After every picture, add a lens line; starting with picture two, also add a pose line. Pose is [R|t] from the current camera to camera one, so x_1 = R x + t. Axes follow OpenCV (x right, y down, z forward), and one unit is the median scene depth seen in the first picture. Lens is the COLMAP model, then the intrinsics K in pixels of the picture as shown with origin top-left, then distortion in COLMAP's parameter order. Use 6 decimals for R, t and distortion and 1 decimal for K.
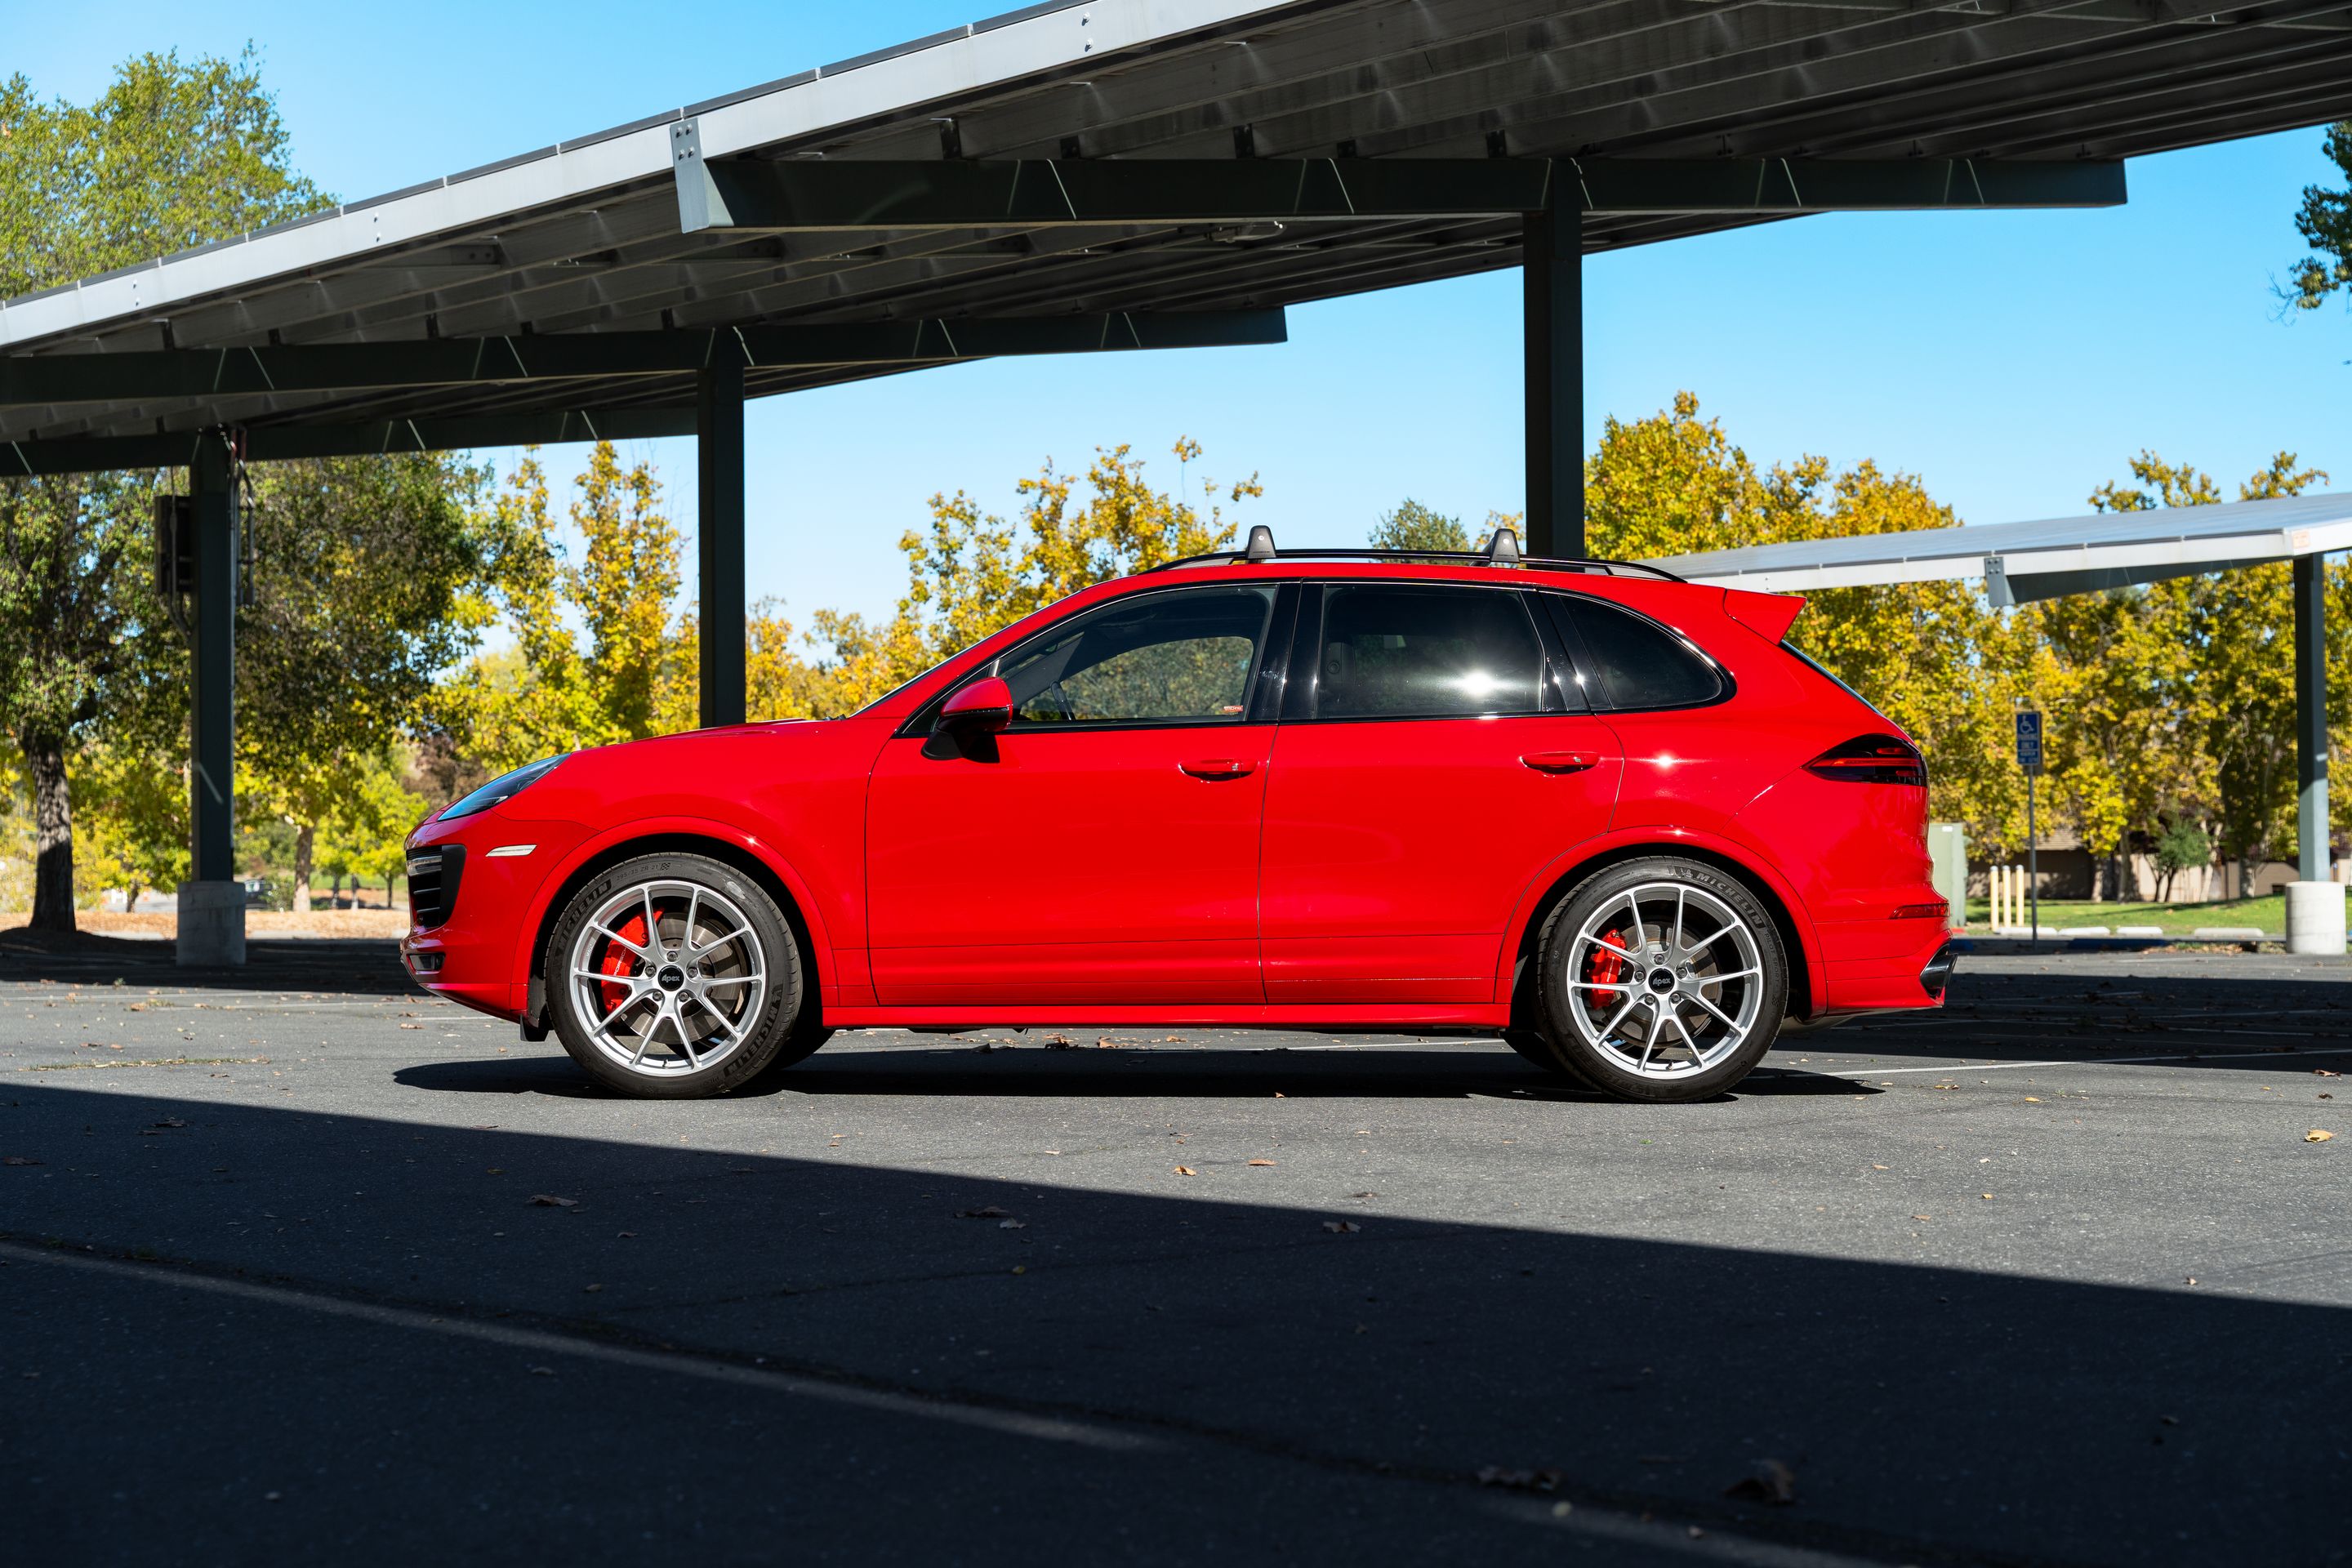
lens RADIAL K [[3295.9, 0, 1168.2], [0, 3295.9, 784.5], [0, 0, 1]] dist [0.021243, 0.000948]
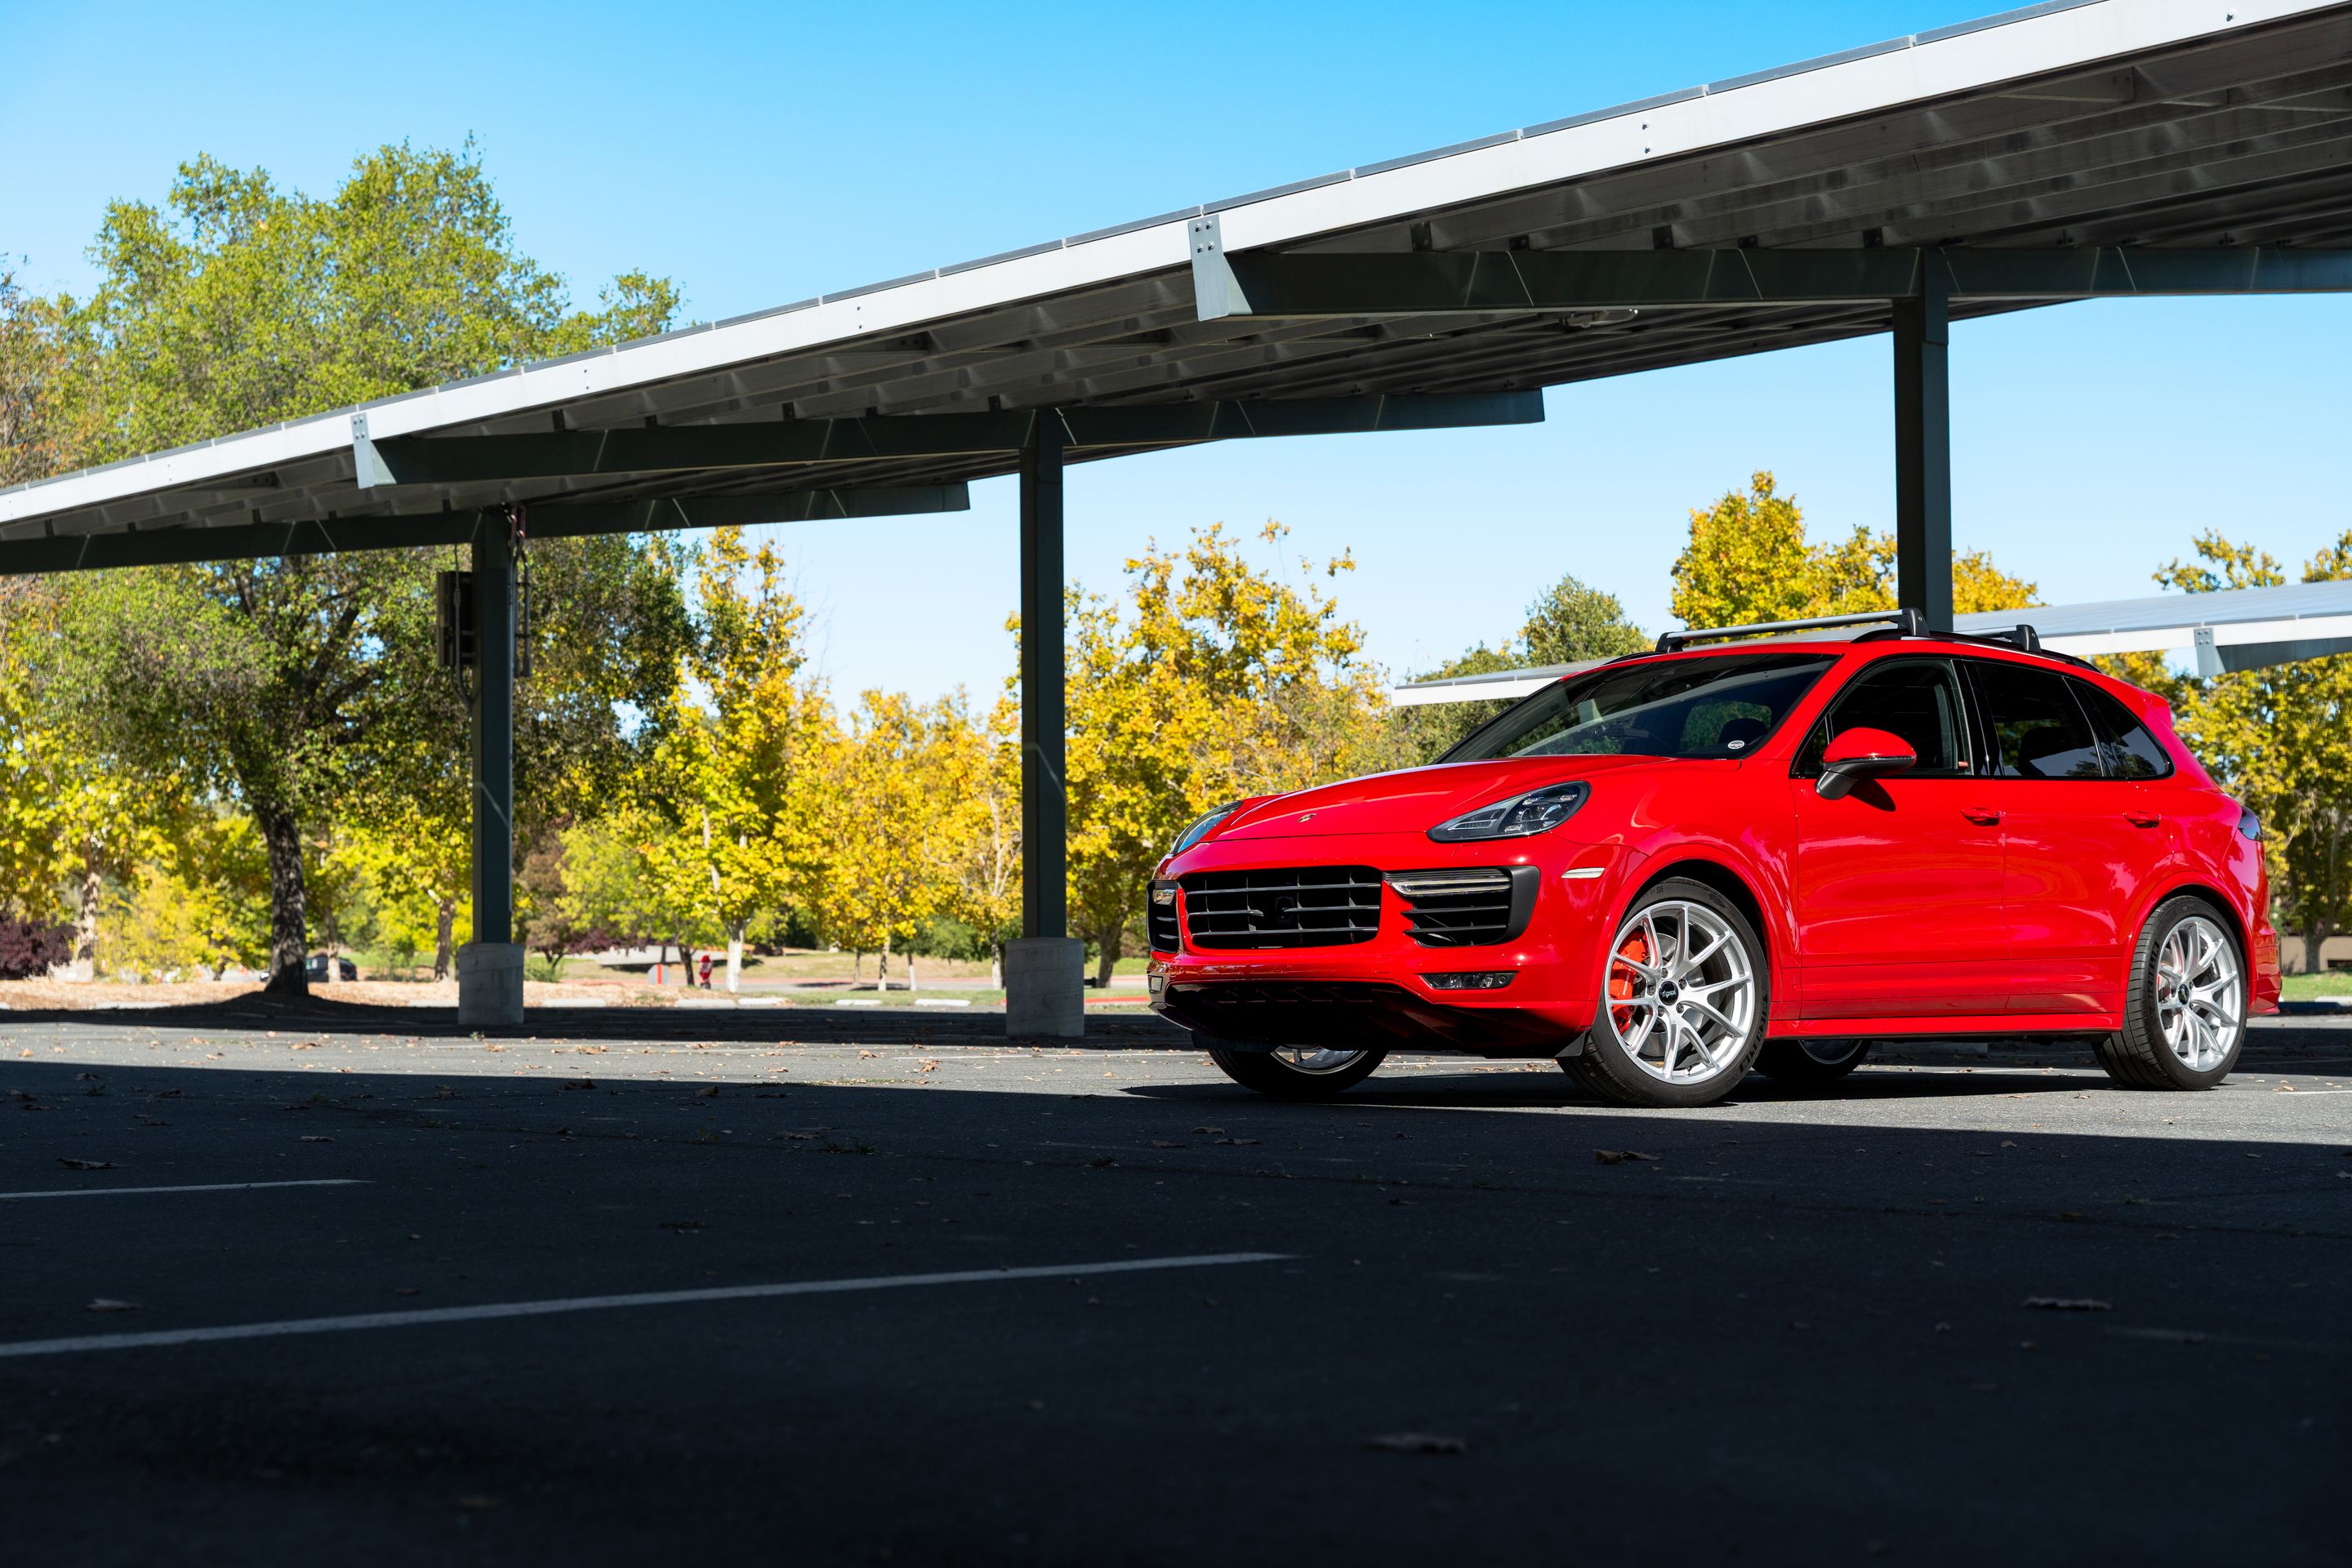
lens RADIAL K [[3295.9, 0, 1168.2], [0, 3295.9, 784.5], [0, 0, 1]] dist [0.021243, 0.000948]
pose [[0.999999, -0.001233, -0.000984, -0.117495], [0.001208, 0.999704, -0.024288, 0.007433], [0.001014, 0.024287, 0.999705, -0.052471]]
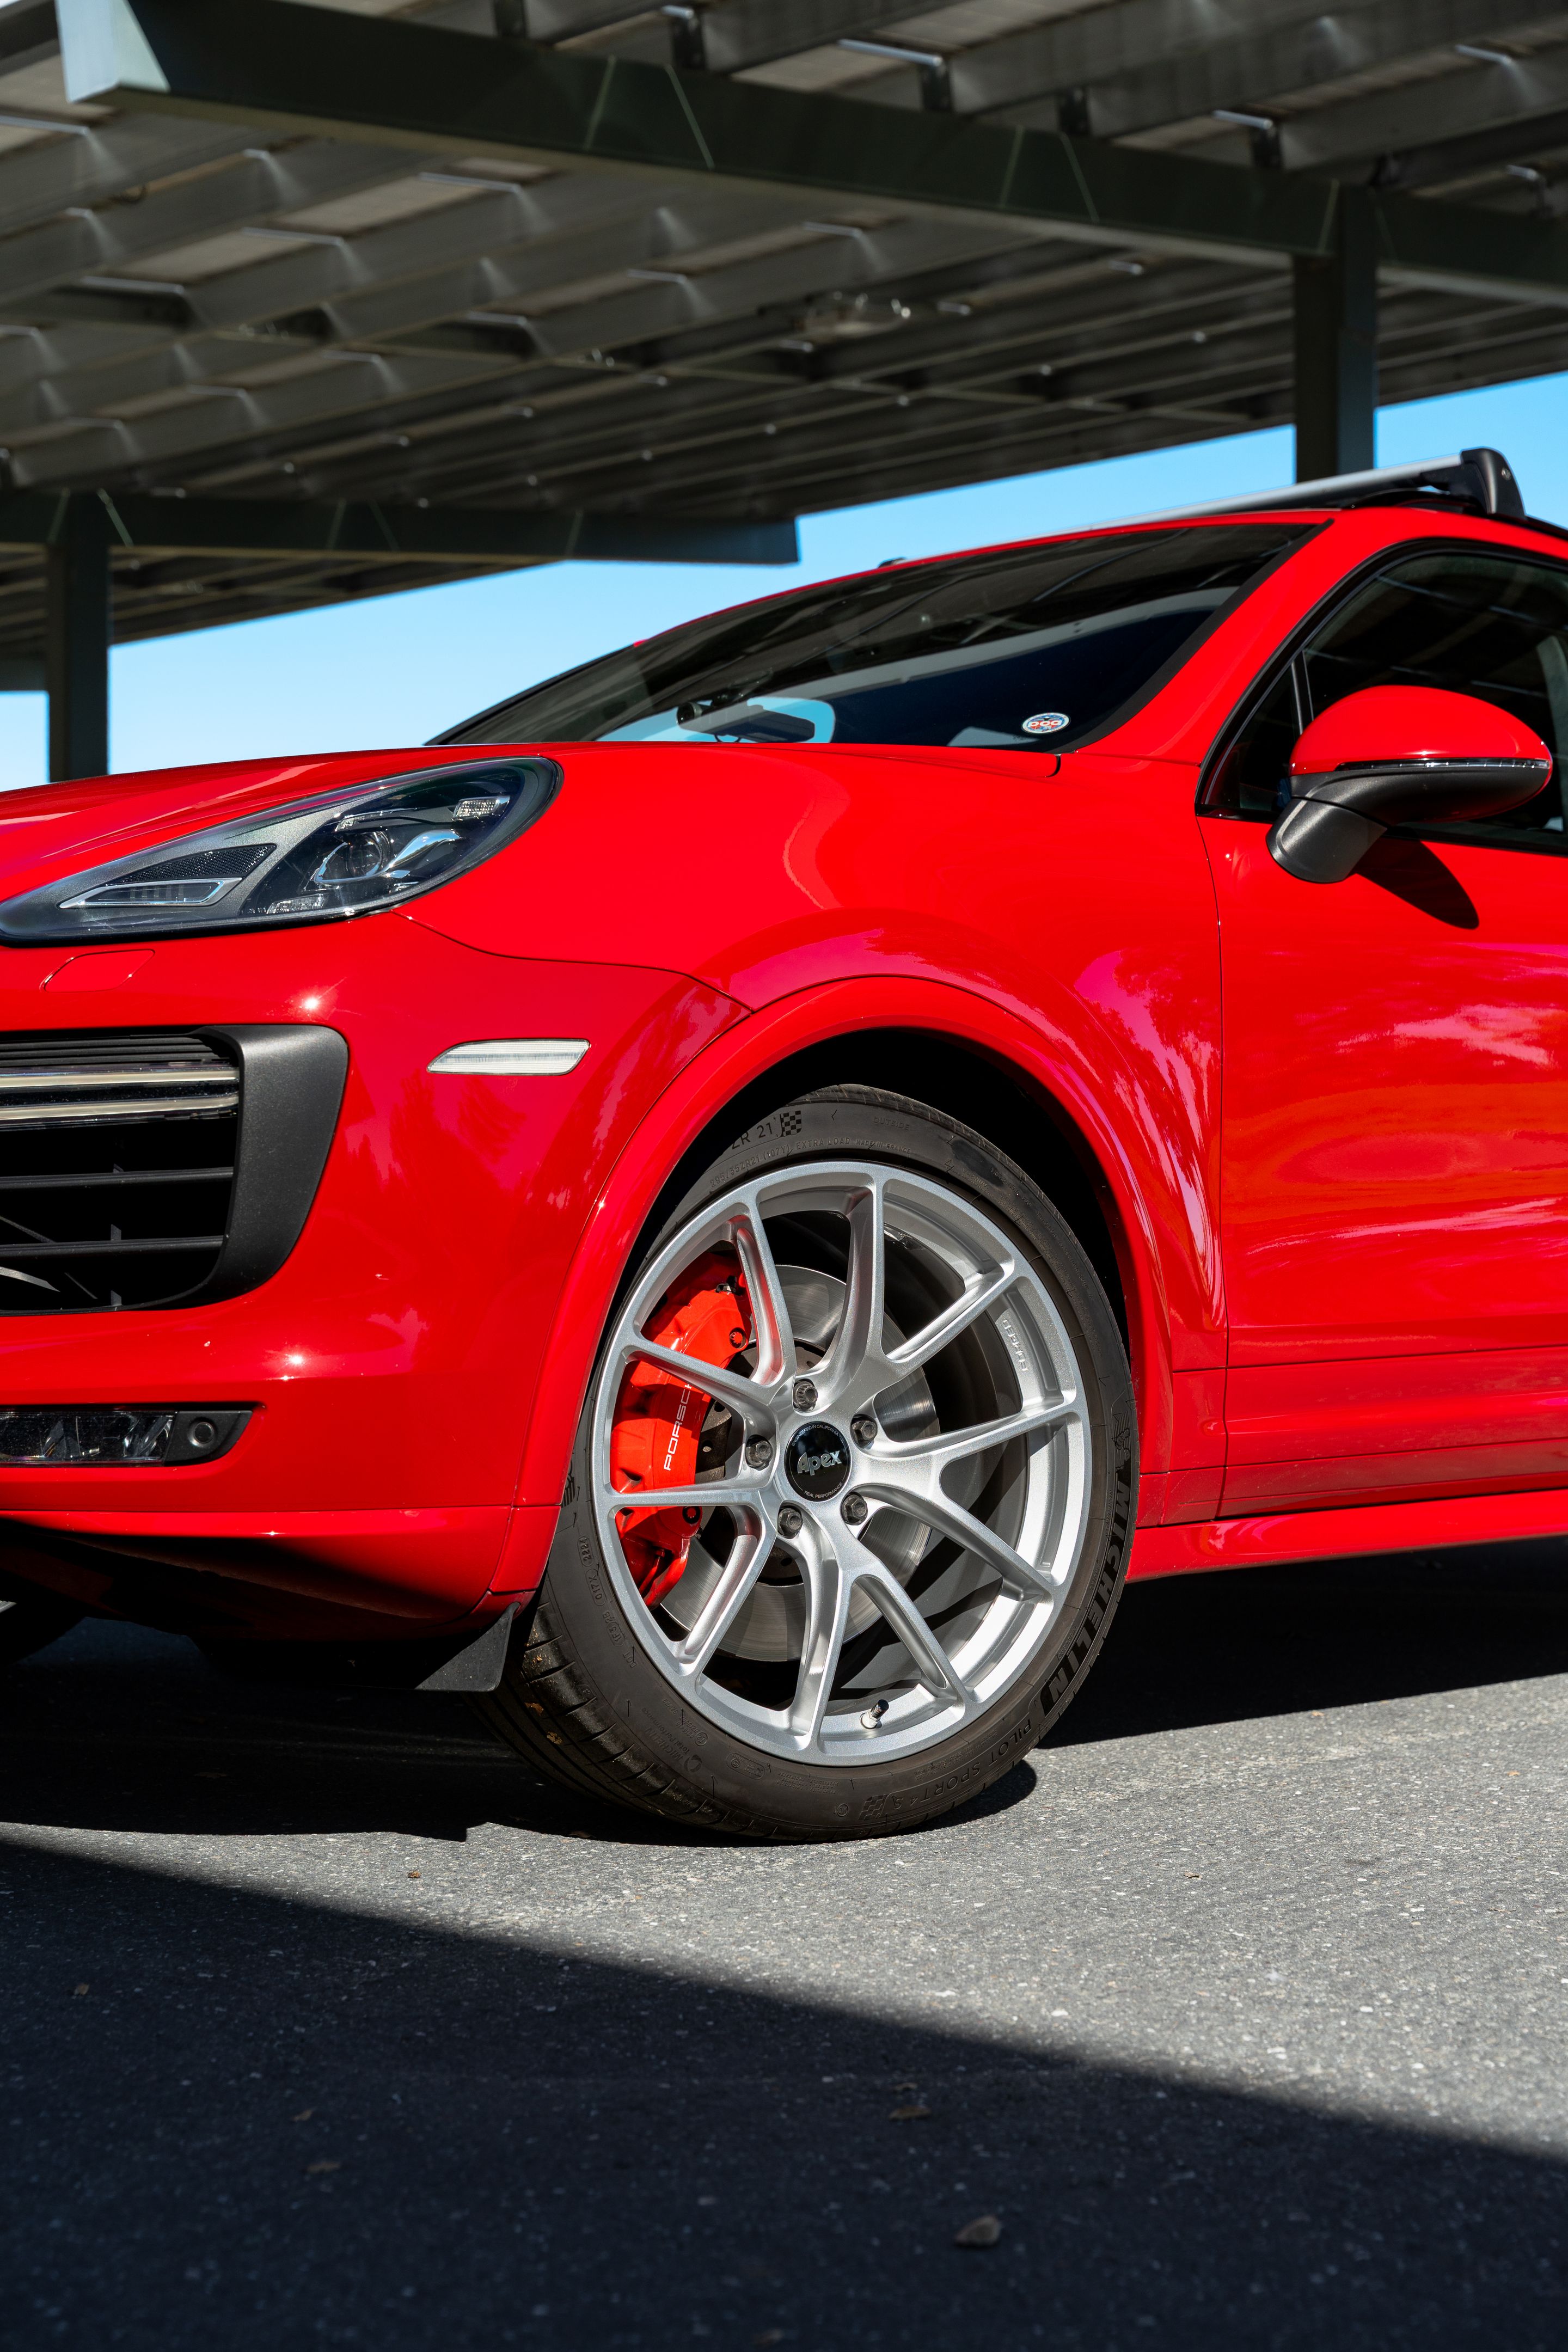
lens RADIAL K [[3295.9, 0, 784.3], [0, 3295.9, 1193.5], [0, 0, 1]] dist [0.021243, 0.000948]
pose [[0.995757, 0.008524, 0.091631, -0.055640], [-0.009350, 0.999919, 0.008598, 0.013412], [-0.091550, -0.009418, 0.995756, 0.308231]]
